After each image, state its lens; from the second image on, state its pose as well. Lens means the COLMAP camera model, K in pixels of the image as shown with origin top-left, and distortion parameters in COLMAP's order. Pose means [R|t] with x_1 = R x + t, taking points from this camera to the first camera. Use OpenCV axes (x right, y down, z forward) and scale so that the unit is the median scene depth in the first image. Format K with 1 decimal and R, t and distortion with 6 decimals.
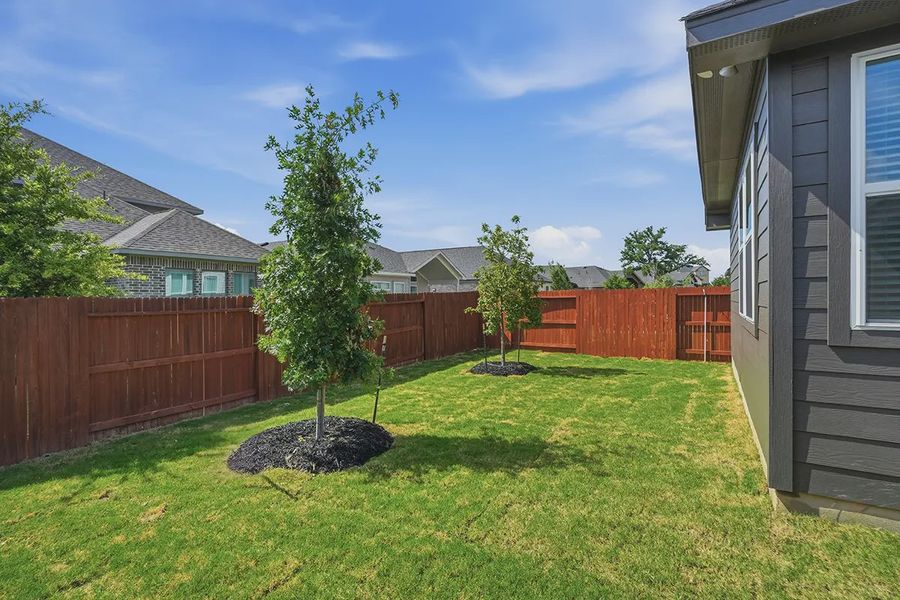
lens RADIAL K [[422.7, 0, 451.8], [0, 422.7, 302.9], [0, 0, 1]] dist [-0.002693, 0.000661]
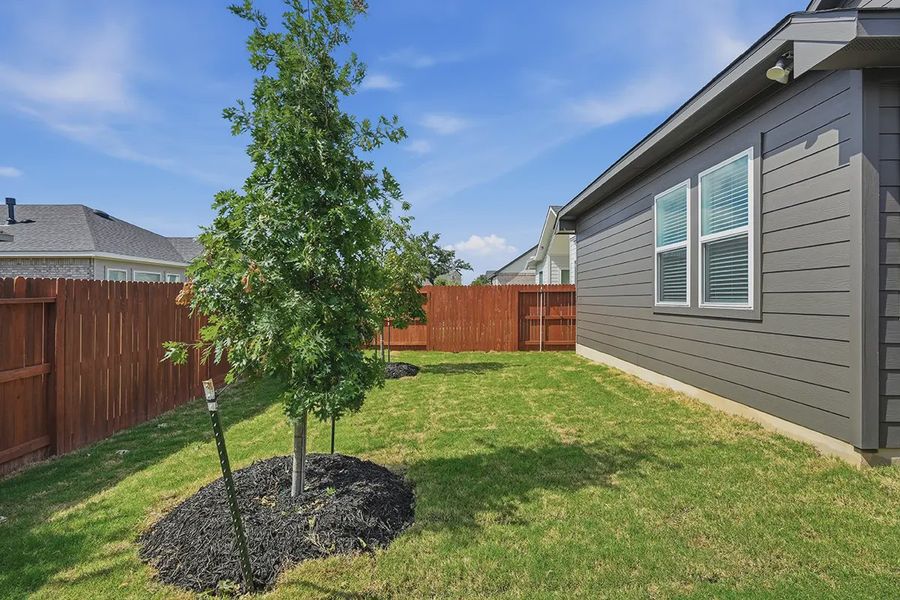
lens RADIAL K [[430.0, 0, 450.0], [0, 430.0, 300.0], [0, 0, 1]] dist [-0.001148, -0.000210]
pose [[0.863844, 0.005764, 0.503727, -0.407177], [-0.002315, 0.999969, -0.007471, 0.025845], [-0.503755, 0.005288, 0.863831, 0.288629]]
